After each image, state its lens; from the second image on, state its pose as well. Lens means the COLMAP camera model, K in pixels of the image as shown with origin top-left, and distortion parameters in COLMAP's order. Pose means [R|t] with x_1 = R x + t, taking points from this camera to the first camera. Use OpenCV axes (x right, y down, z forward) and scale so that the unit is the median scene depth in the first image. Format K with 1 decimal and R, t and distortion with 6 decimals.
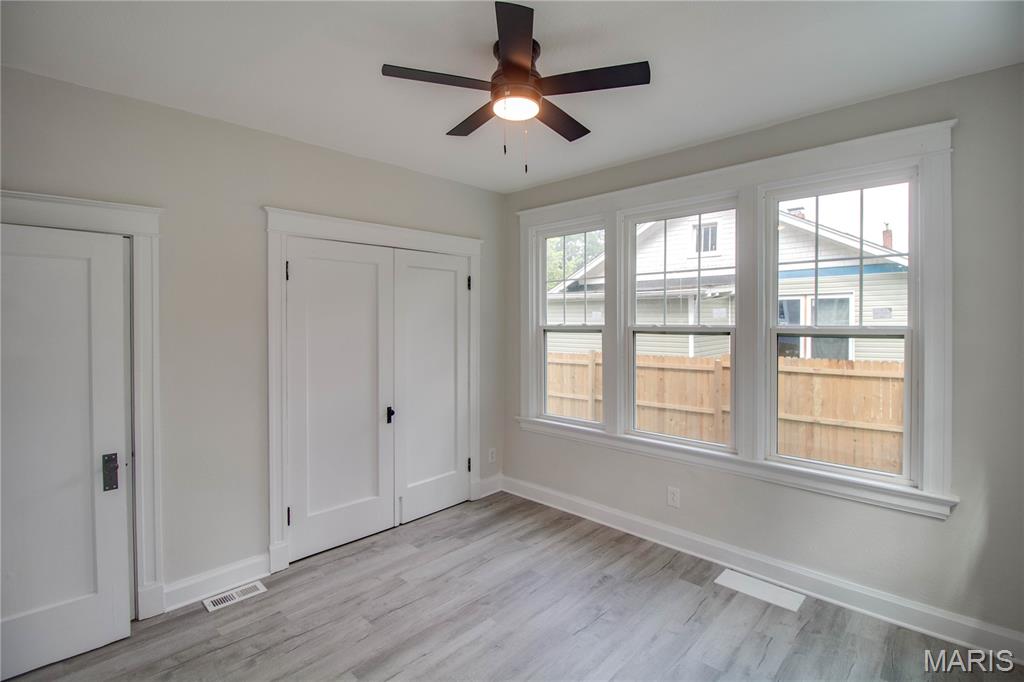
lens RADIAL K [[492.5, 0, 516.3], [0, 492.5, 326.7], [0, 0, 1]] dist [0.001694, -0.017207]
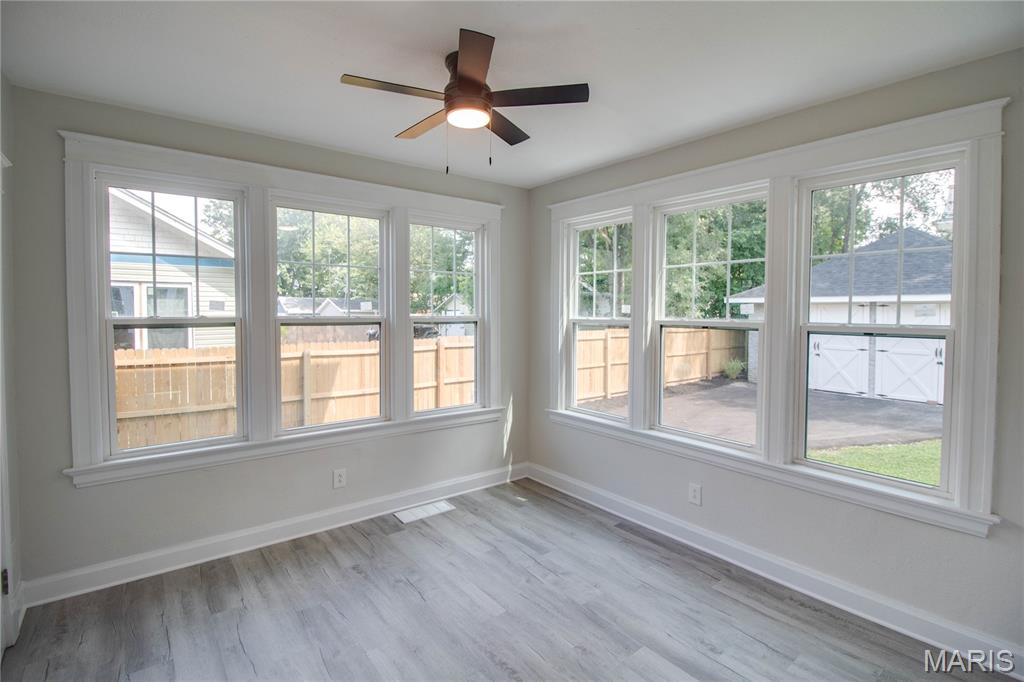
lens RADIAL K [[493.6, 0, 530.4], [0, 493.6, 325.5], [0, 0, 1]] dist [0.002546, -0.015906]
pose [[0.107518, -0.029167, 0.993775, -0.605252], [0.007944, 0.999563, 0.028477, -0.009189], [-0.994171, 0.004833, 0.107702, 0.421061]]
